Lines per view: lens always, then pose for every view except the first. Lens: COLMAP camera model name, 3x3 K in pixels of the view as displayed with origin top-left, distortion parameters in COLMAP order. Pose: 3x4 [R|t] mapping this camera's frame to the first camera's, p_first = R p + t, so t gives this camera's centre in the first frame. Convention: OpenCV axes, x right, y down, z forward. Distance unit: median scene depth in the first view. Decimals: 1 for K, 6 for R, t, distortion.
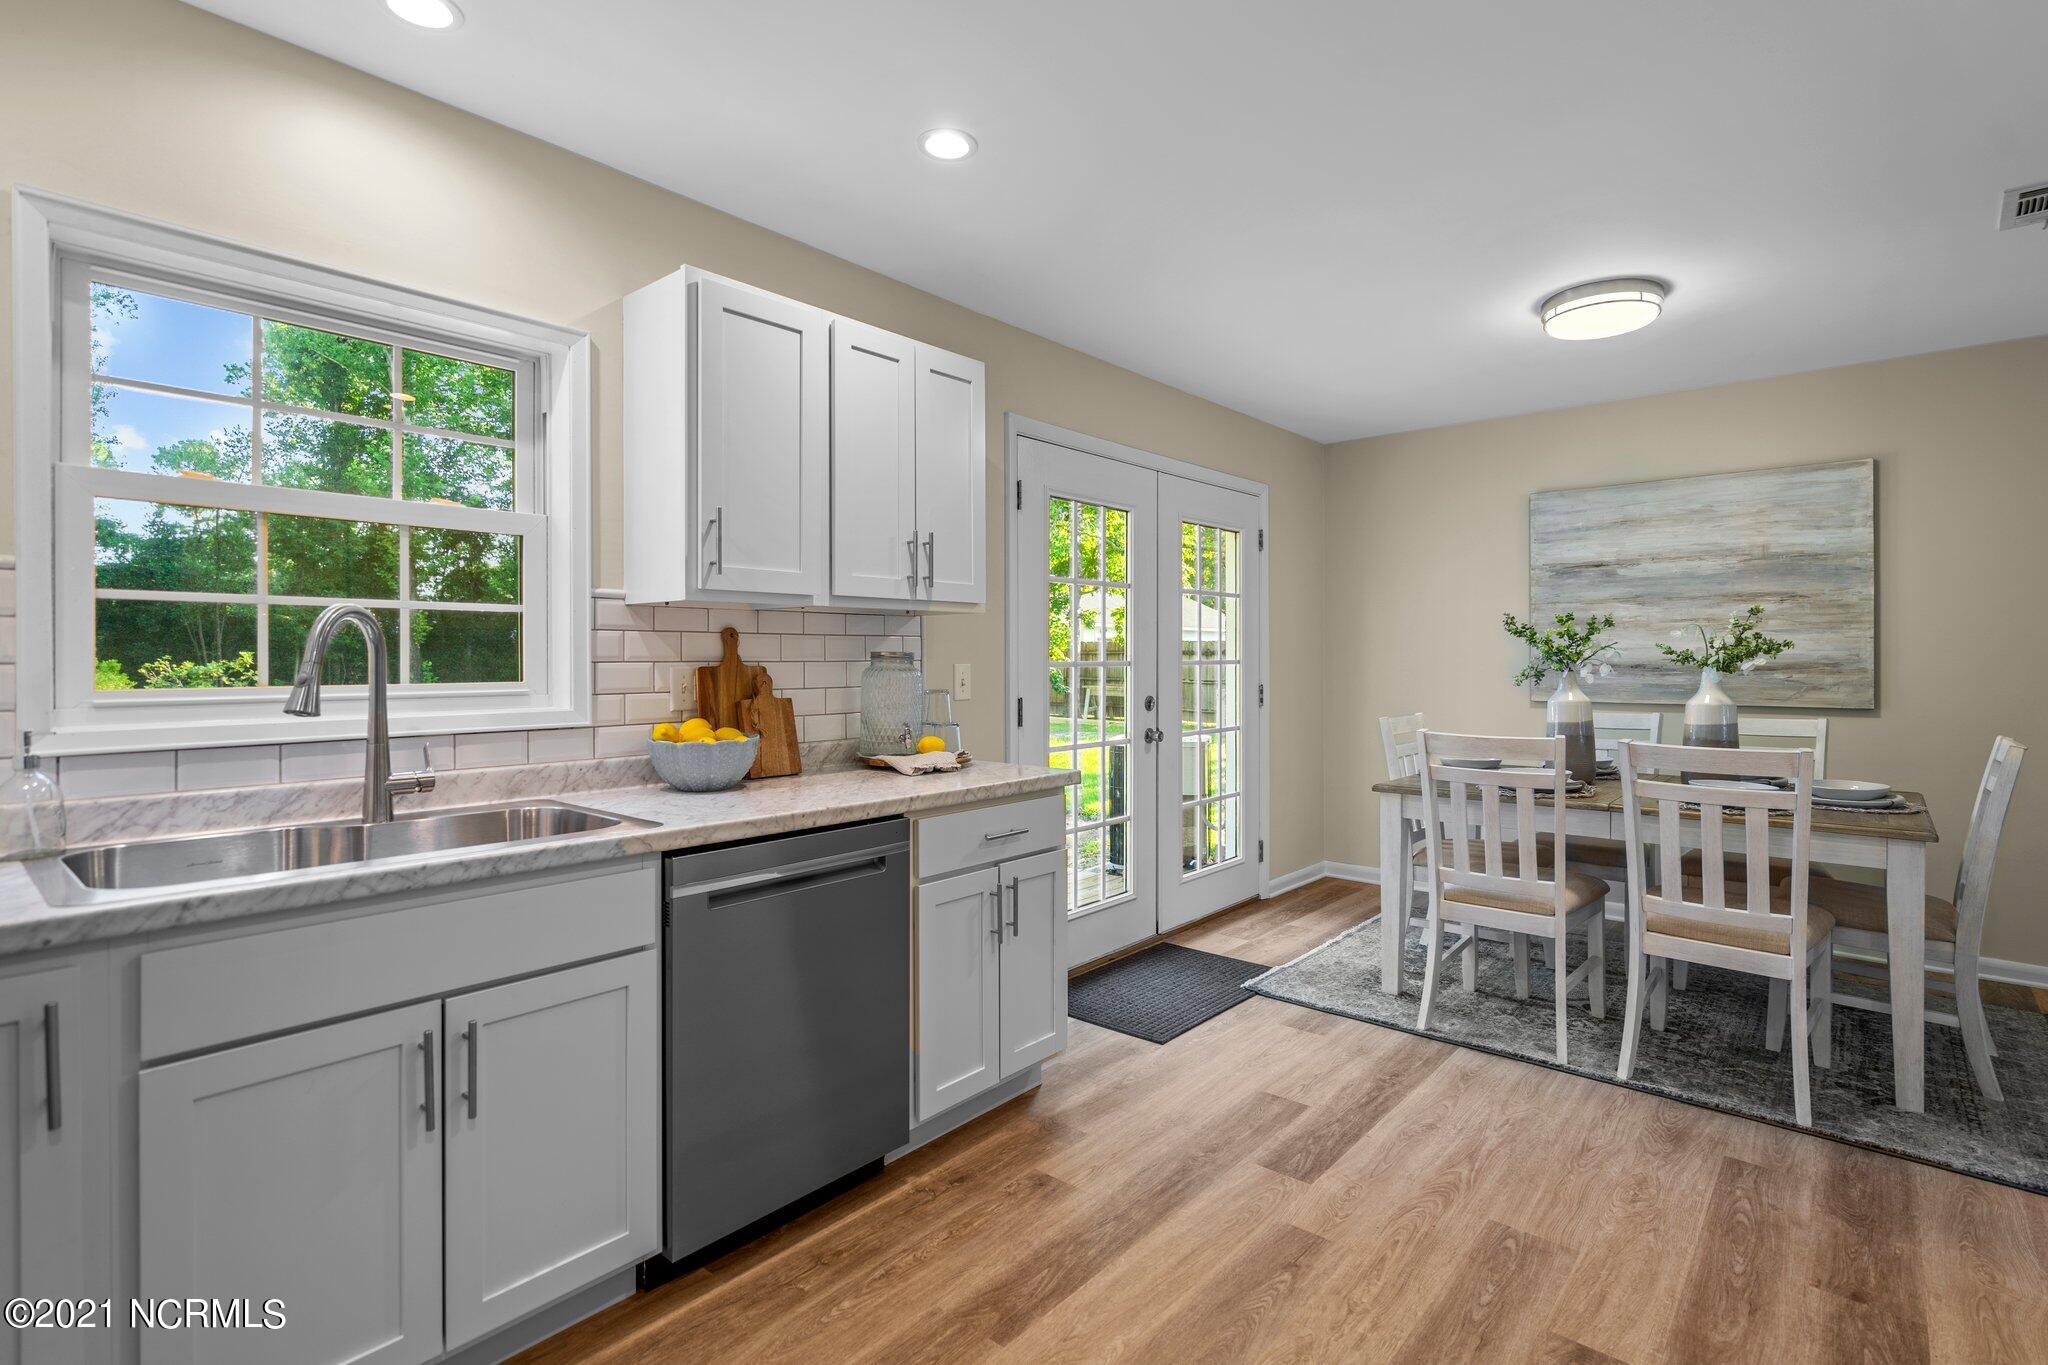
lens RADIAL K [[973.3, 0, 1033.5], [0, 973.3, 661.5], [0, 0, 1]] dist [0.000156, 0.001279]
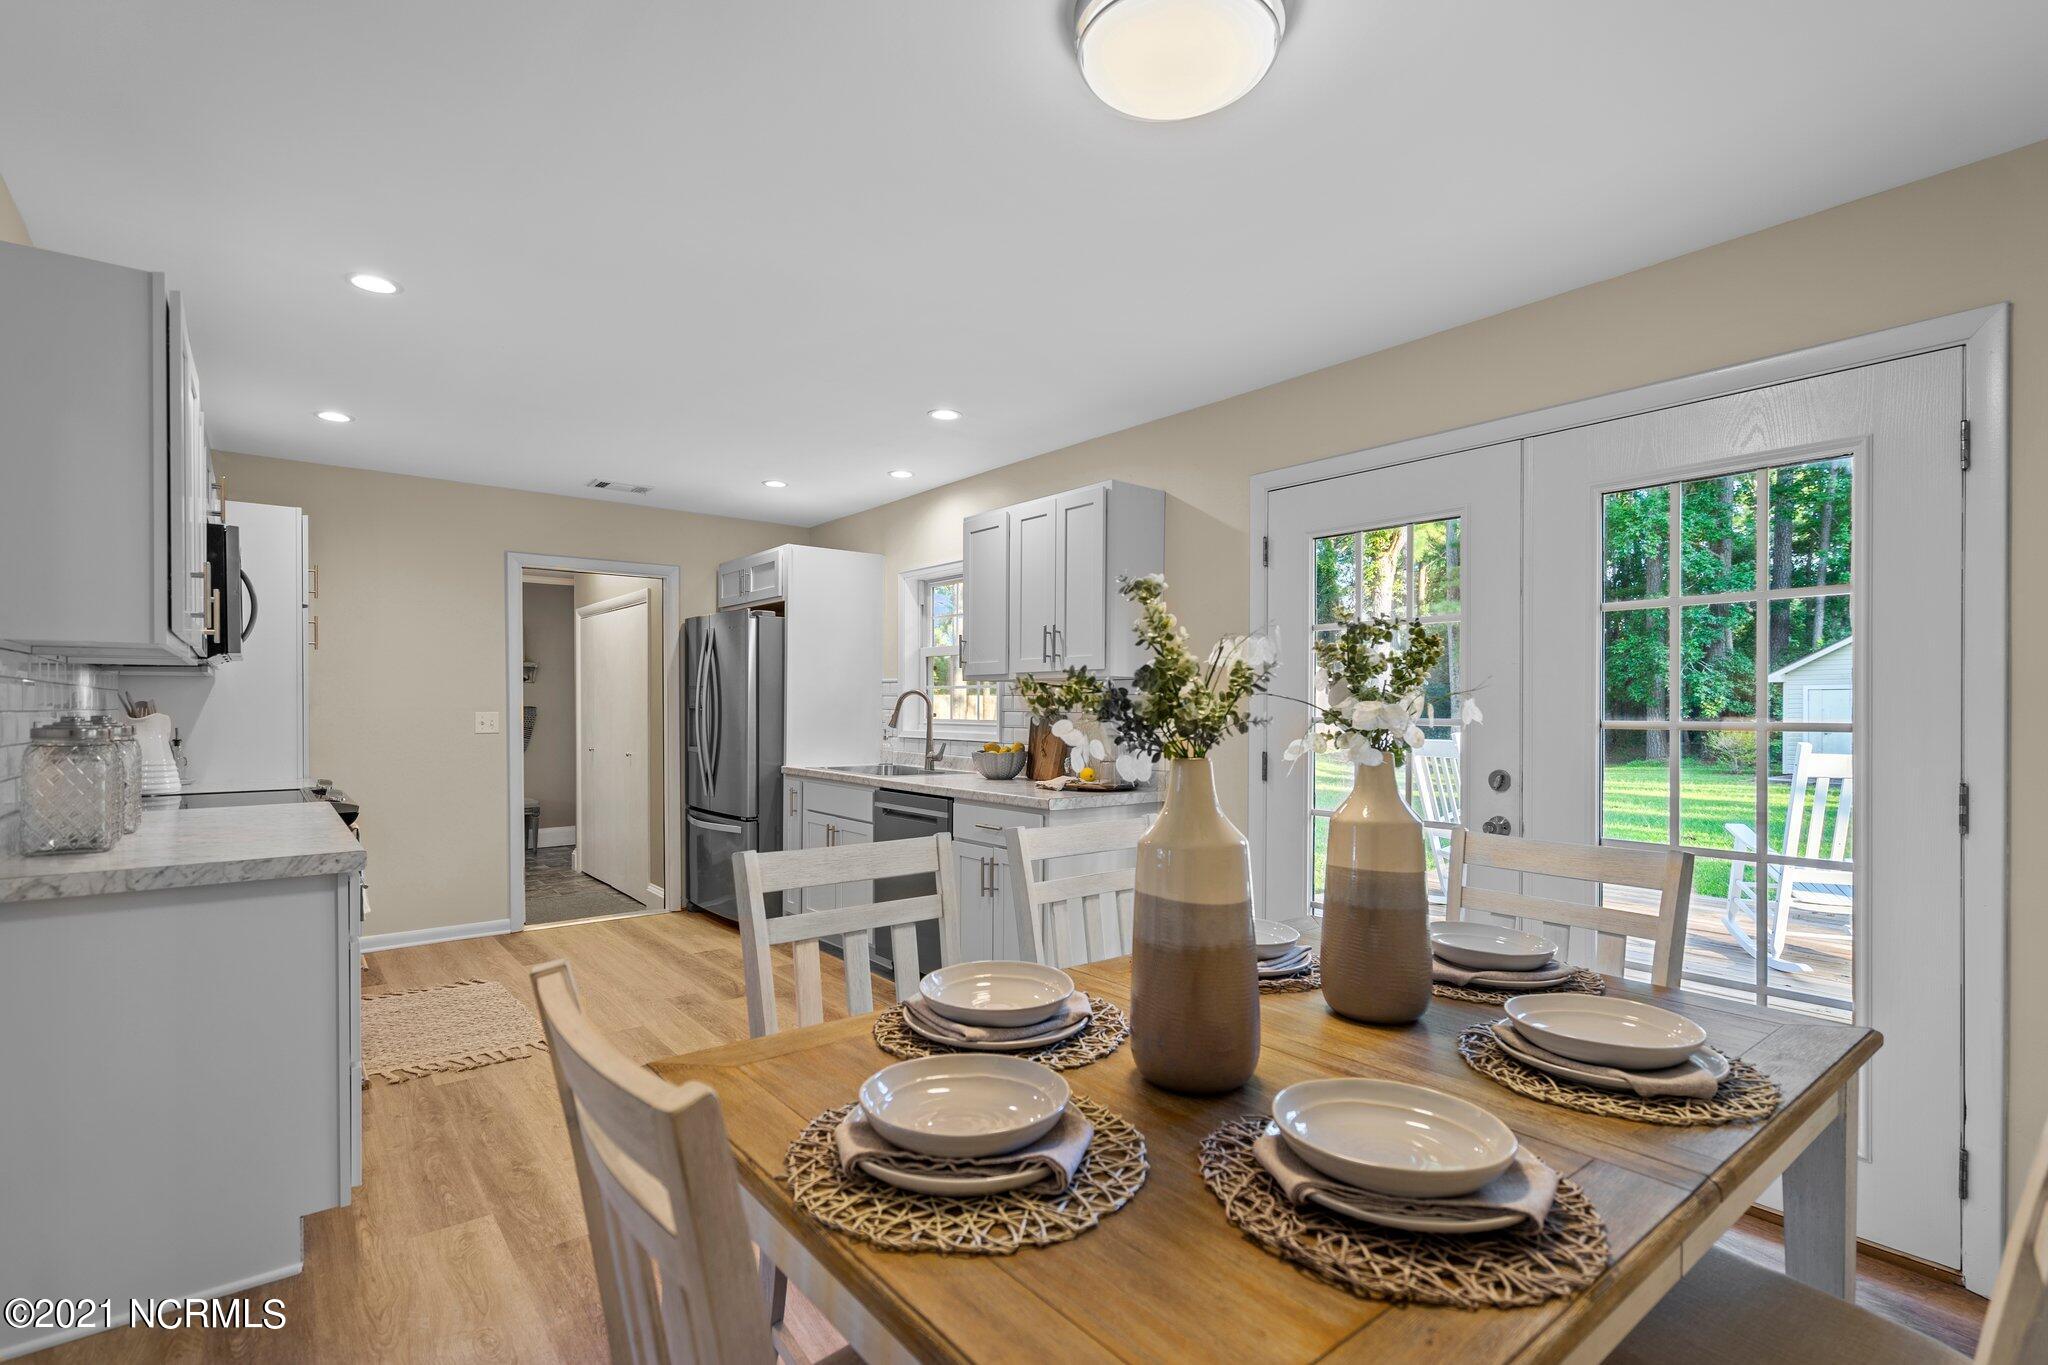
lens RADIAL K [[945.8, 0, 1017.9], [0, 945.8, 708.8], [0, 0, 1]] dist [-0.003093, -0.000207]
pose [[-0.185352, 0.001616, -0.982671, 1.174761], [-0.009994, 0.999944, 0.003530, -0.009680], [0.982621, 0.010475, -0.185326, 1.098876]]
